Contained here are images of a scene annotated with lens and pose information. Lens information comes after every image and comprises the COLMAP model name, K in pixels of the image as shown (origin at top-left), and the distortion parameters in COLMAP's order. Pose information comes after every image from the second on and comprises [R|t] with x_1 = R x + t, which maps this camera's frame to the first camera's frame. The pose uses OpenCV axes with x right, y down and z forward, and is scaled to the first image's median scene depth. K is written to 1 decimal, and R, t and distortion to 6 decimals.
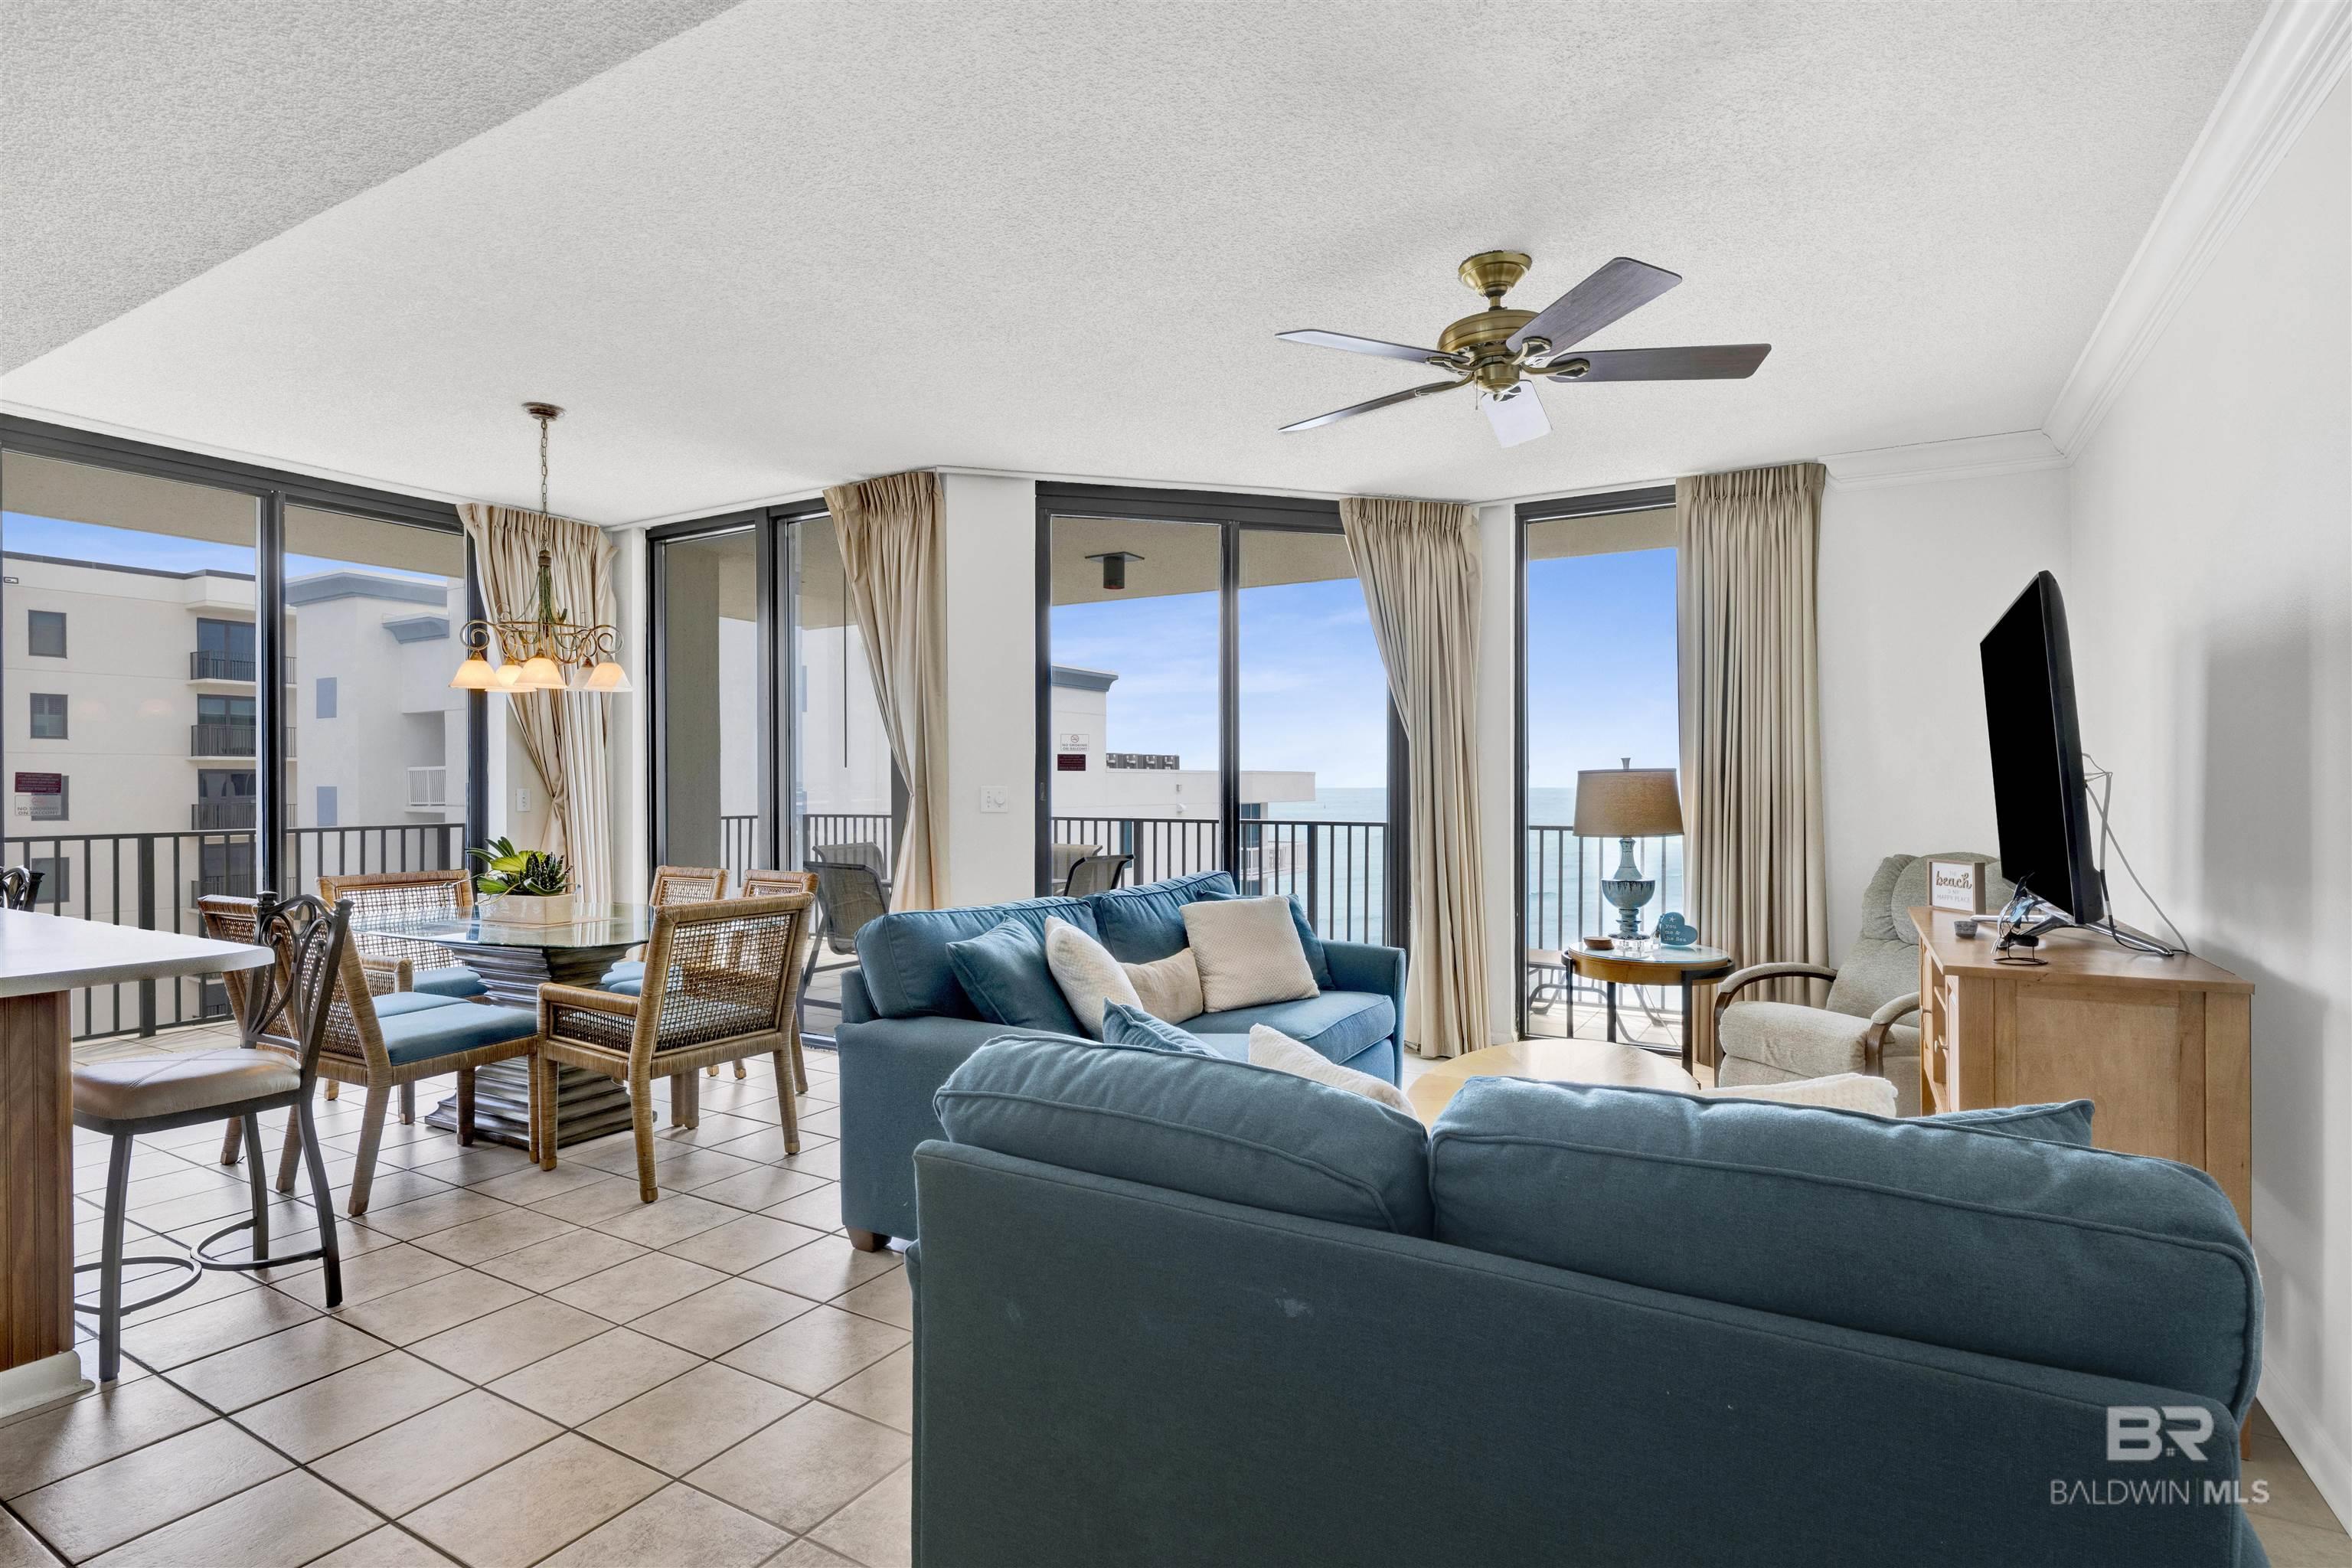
lens RADIAL K [[1140.1, 0, 1182.1], [0, 1140.1, 786.6], [0, 0, 1]] dist [-0.001392, 0.001008]
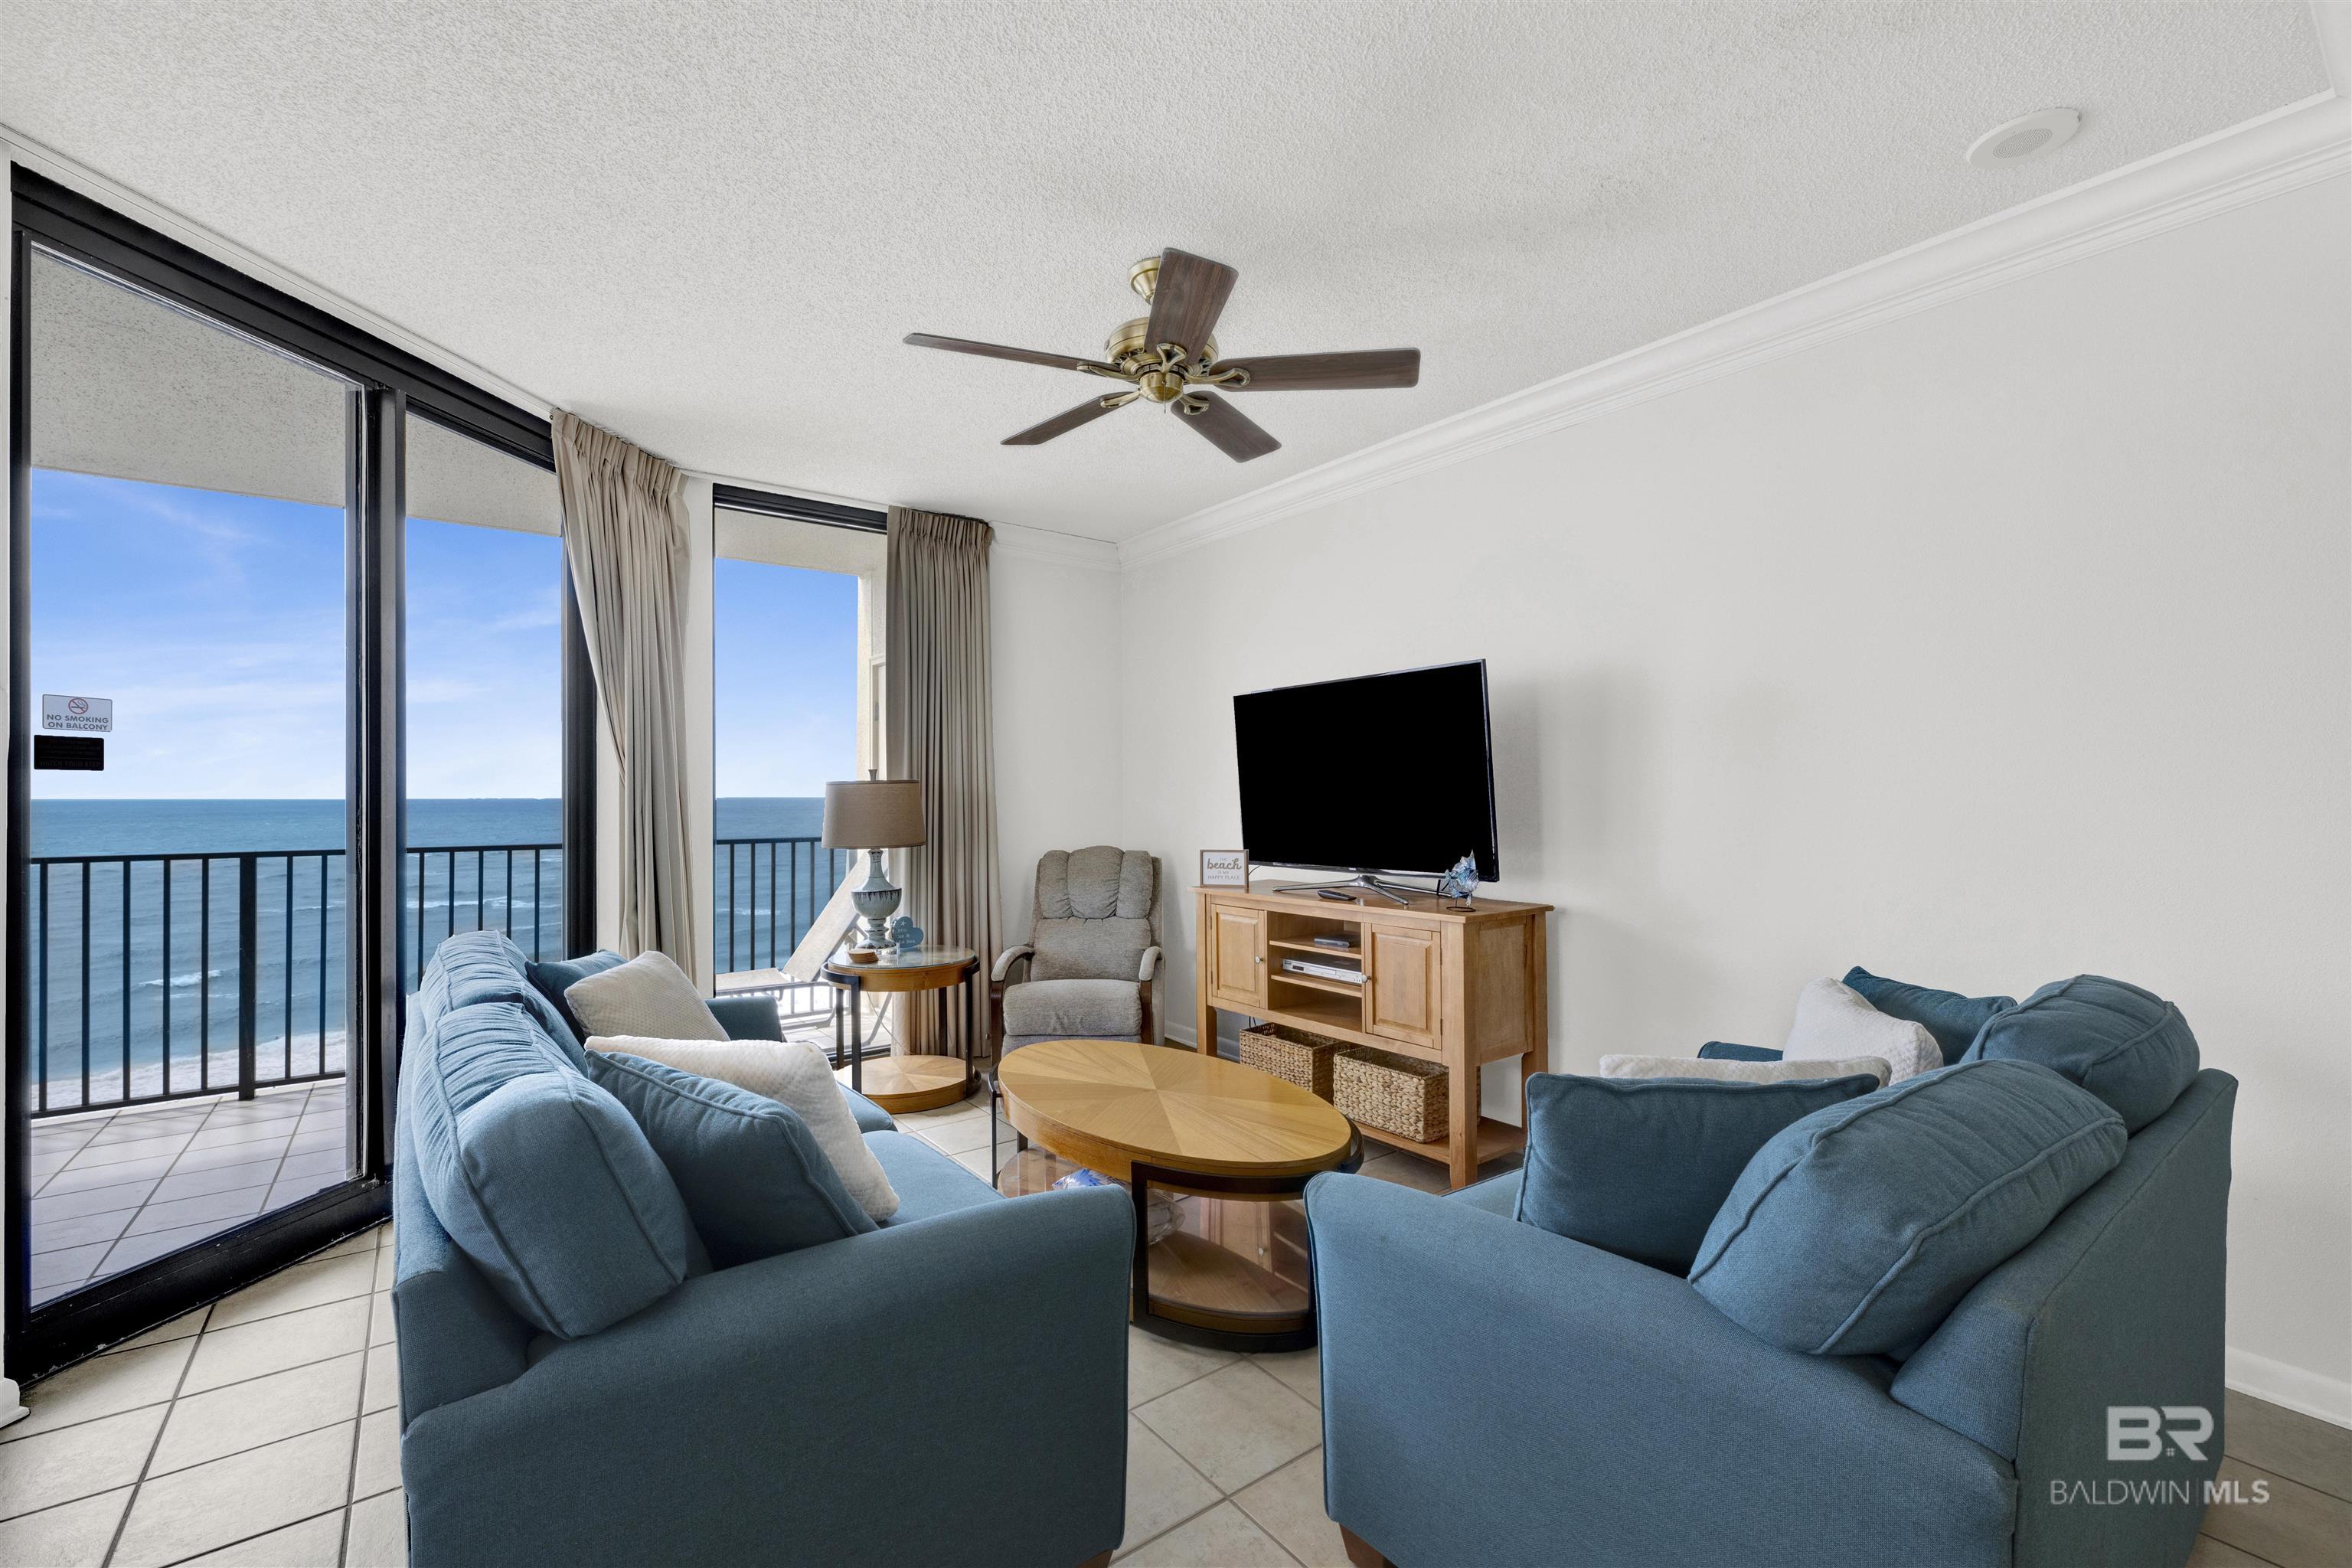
lens RADIAL K [[1001.7, 0, 1193.9], [0, 1001.7, 786.6], [0, 0, 1]] dist [-0.001220, 0.000807]
pose [[0.395704, 0.006950, 0.918352, -0.314851], [0.004333, 0.999946, -0.009434, 0.000048], [-0.918368, 0.007712, 0.395653, 0.386437]]
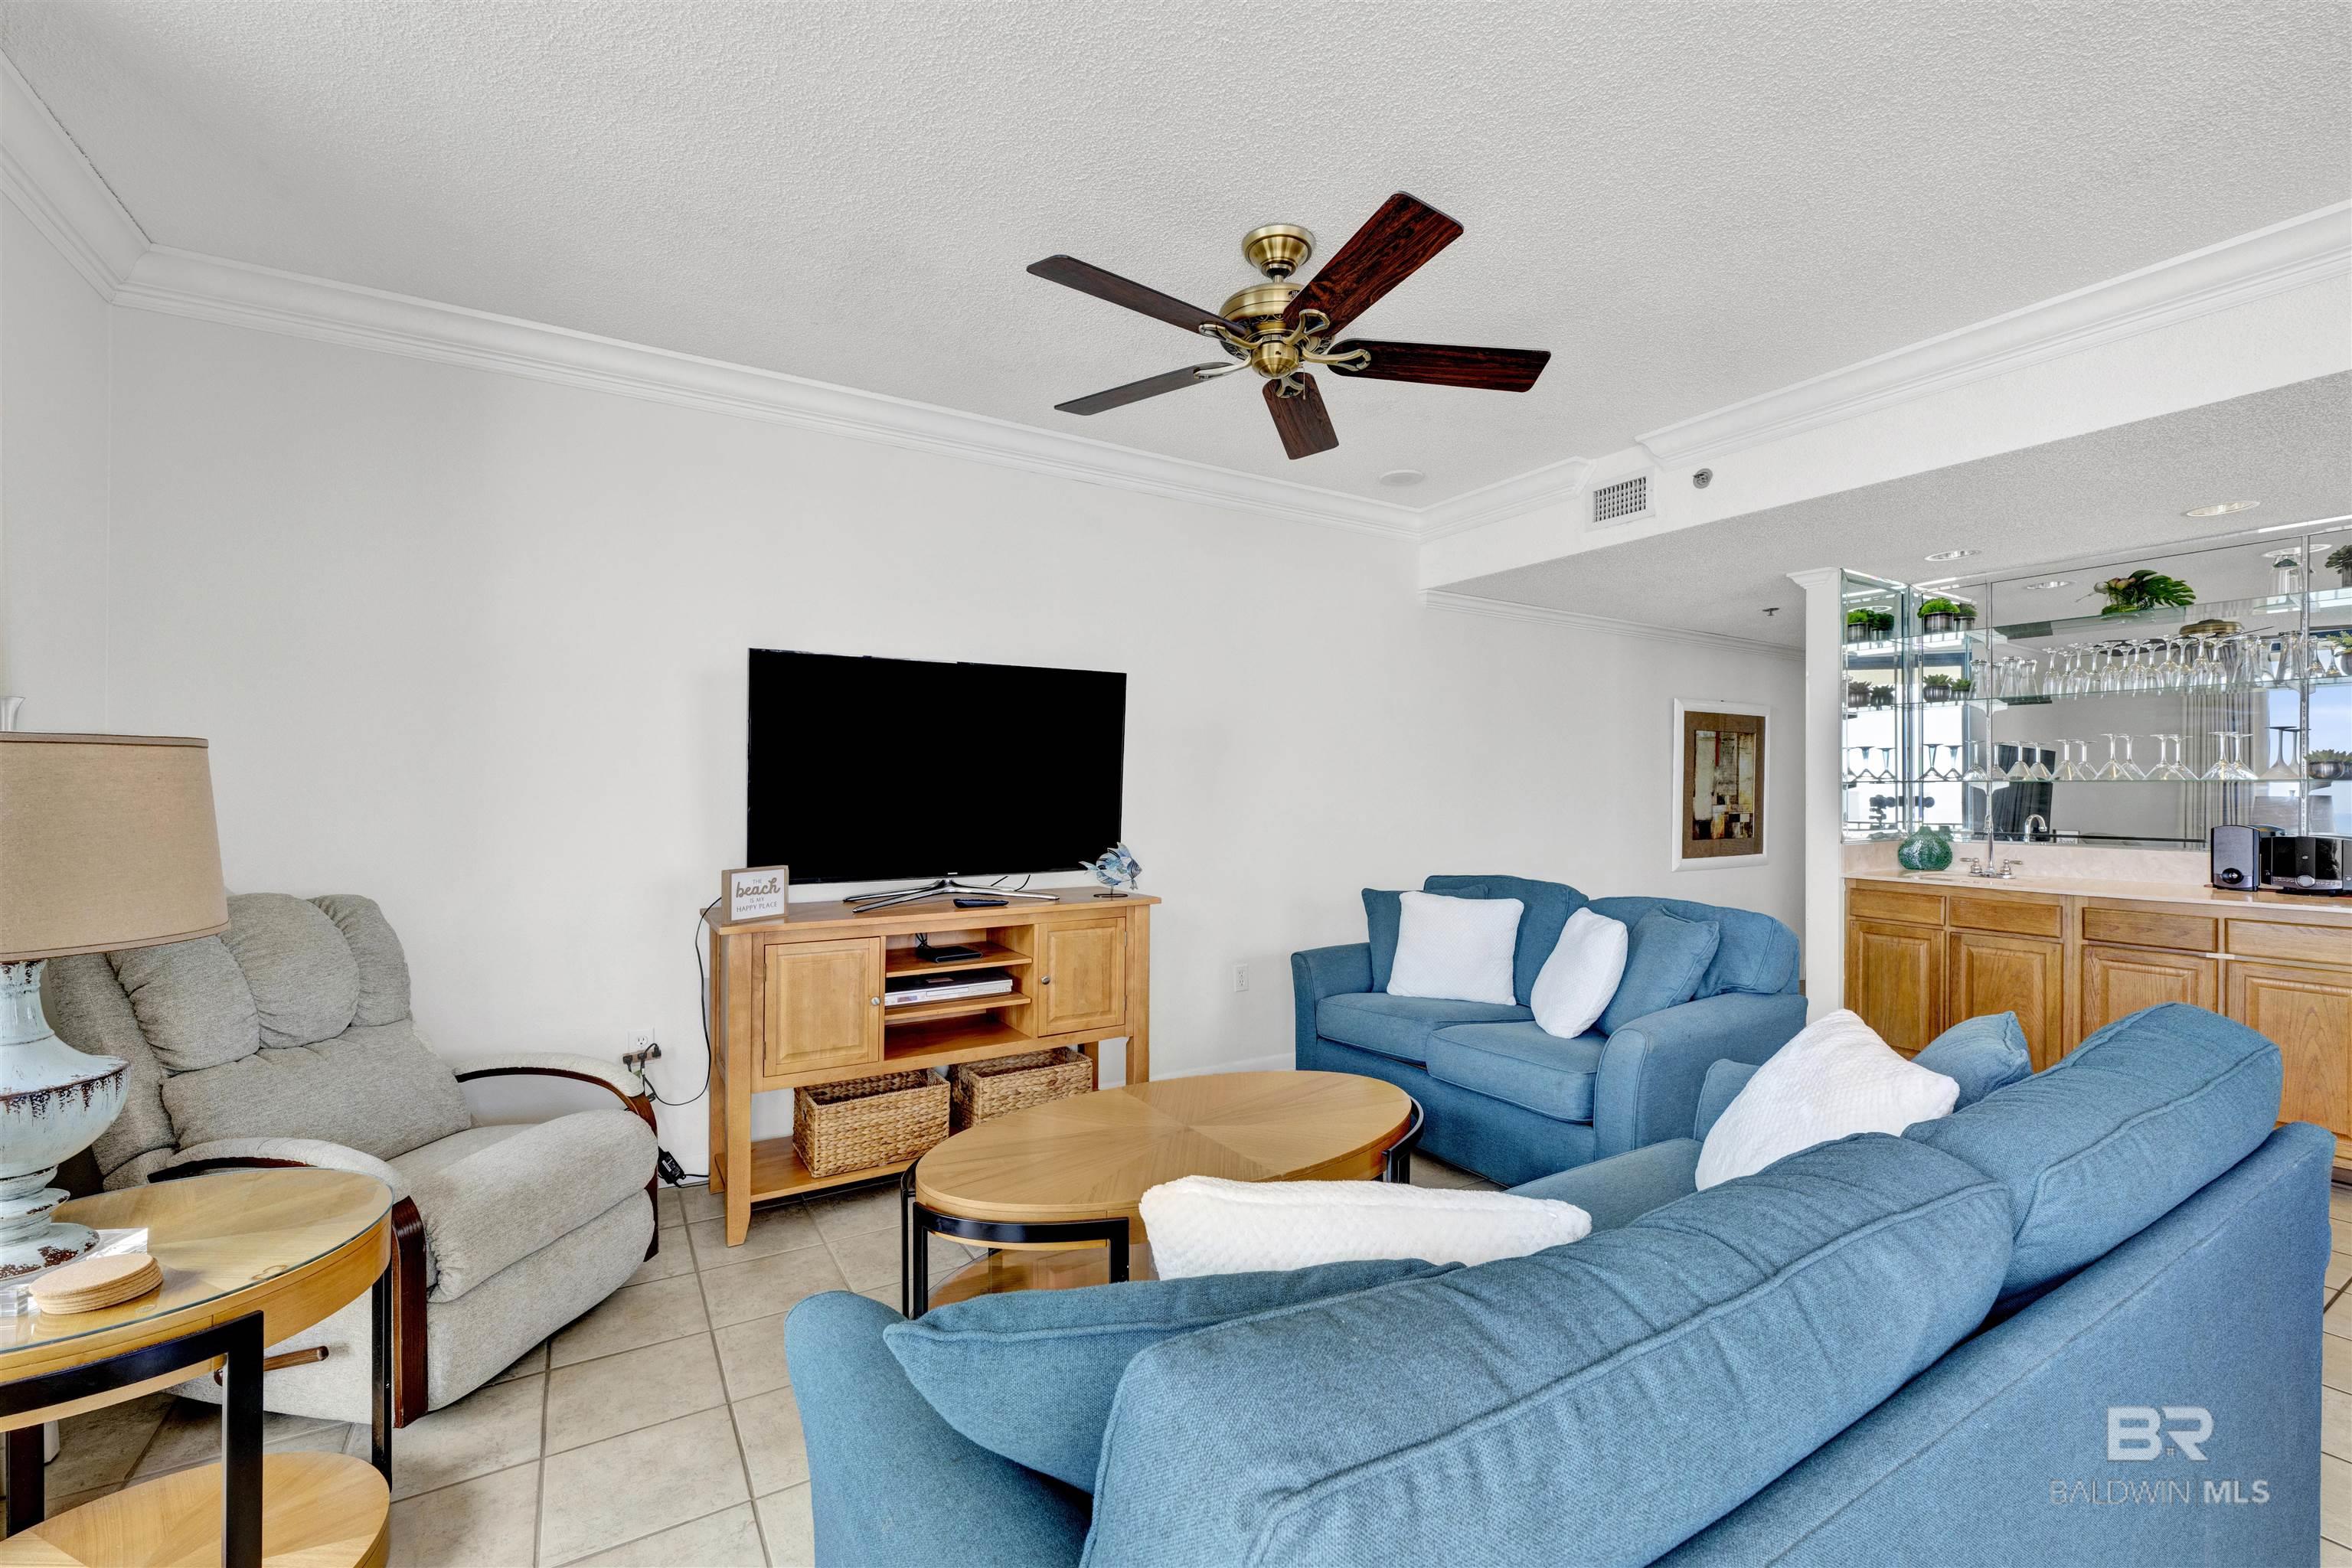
lens RADIAL K [[971.2, 0, 1154.5], [0, 971.2, 799.0], [0, 0, 1]] dist [0.001385, 0.000891]
pose [[-0.866931, 0.006471, 0.498385, -0.020015], [0.004332, 0.999976, -0.005448, 0.008848], [-0.498409, -0.002565, -0.866938, 1.083645]]
